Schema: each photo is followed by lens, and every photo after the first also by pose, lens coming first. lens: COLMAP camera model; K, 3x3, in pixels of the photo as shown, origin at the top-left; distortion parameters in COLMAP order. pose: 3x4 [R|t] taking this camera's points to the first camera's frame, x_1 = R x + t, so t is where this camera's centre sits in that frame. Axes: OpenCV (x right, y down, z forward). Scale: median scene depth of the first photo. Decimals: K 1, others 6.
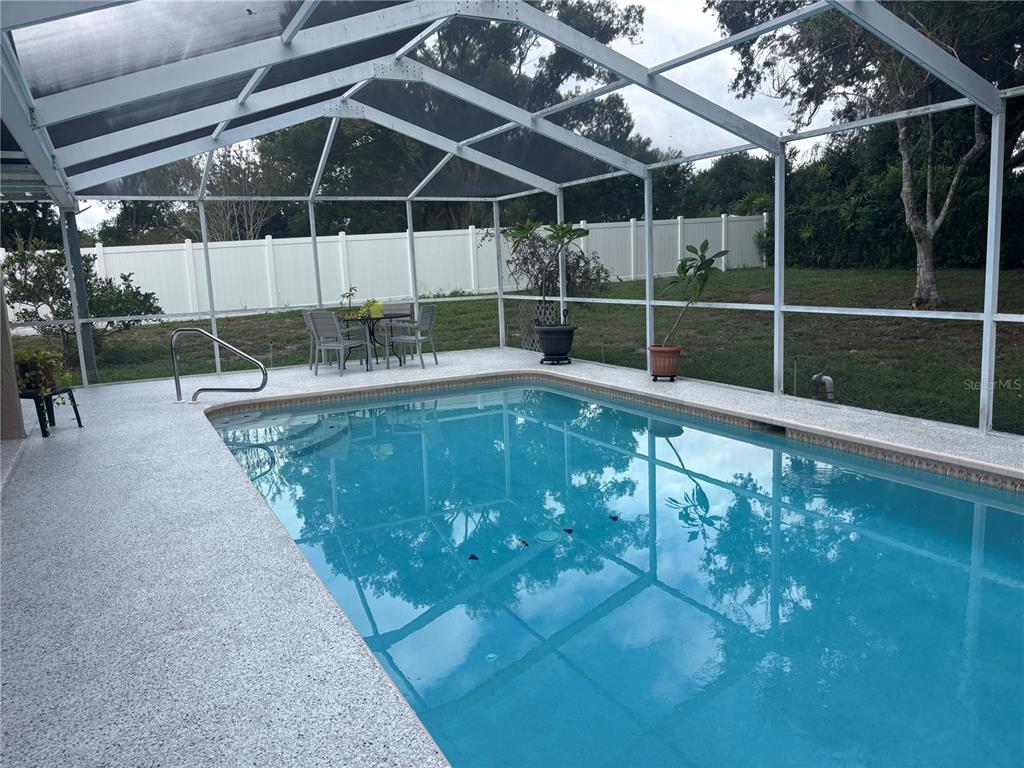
lens RADIAL K [[776.9, 0, 513.9], [0, 776.9, 386.6], [0, 0, 1]] dist [-0.003554, -0.009178]
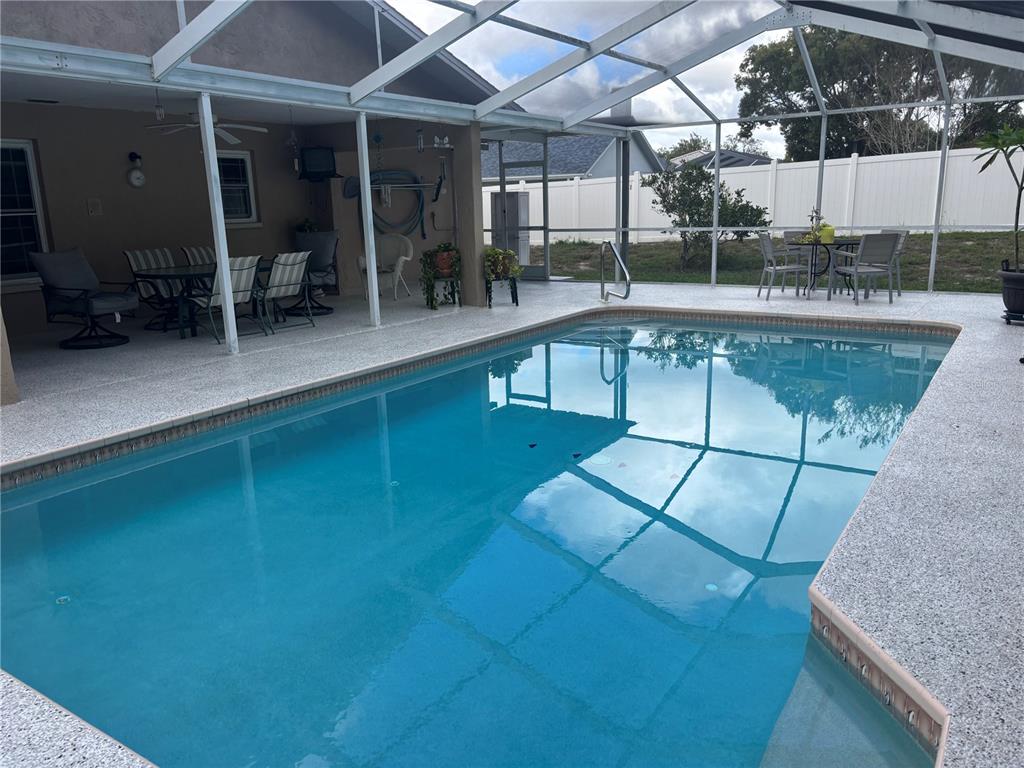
lens RADIAL K [[776.9, 0, 514.0], [0, 776.9, 383.2], [0, 0, 1]] dist [-0.003554, -0.009178]
pose [[0.499878, 0.229300, -0.835191, 0.353109], [-0.128557, 0.973278, 0.190268, -0.041732], [0.856502, 0.012259, 0.515999, 0.120305]]
